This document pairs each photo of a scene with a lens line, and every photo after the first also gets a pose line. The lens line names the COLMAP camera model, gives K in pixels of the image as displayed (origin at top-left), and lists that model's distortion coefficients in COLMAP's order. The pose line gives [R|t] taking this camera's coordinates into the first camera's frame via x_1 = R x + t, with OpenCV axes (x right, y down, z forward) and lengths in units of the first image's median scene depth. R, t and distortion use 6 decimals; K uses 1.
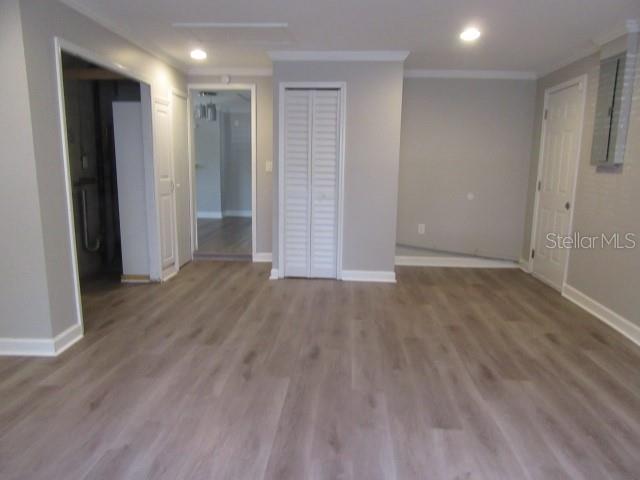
lens RADIAL K [[473.1, 0, 320.0], [0, 473.1, 240.0], [0, 0, 1]] dist [-0.004658, 0.008068]
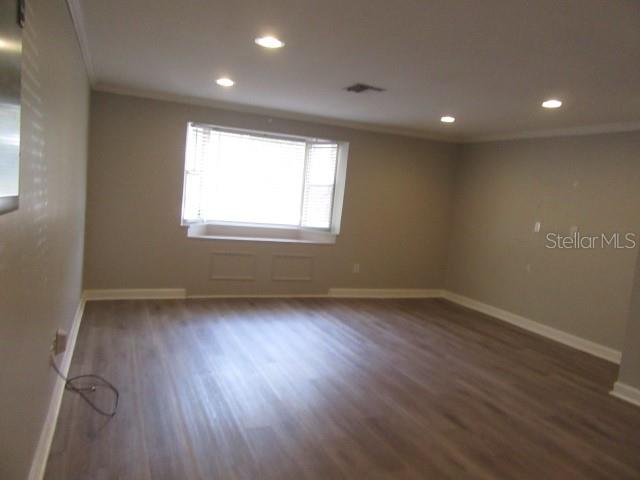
lens RADIAL K [[473.1, 0, 320.0], [0, 473.1, 240.0], [0, 0, 1]] dist [-0.004658, 0.008068]
pose [[-0.880640, -0.046477, -0.471501, 0.704353], [-0.177960, 0.954755, 0.238272, -0.294240], [0.439094, 0.293740, -0.849066, 1.585333]]
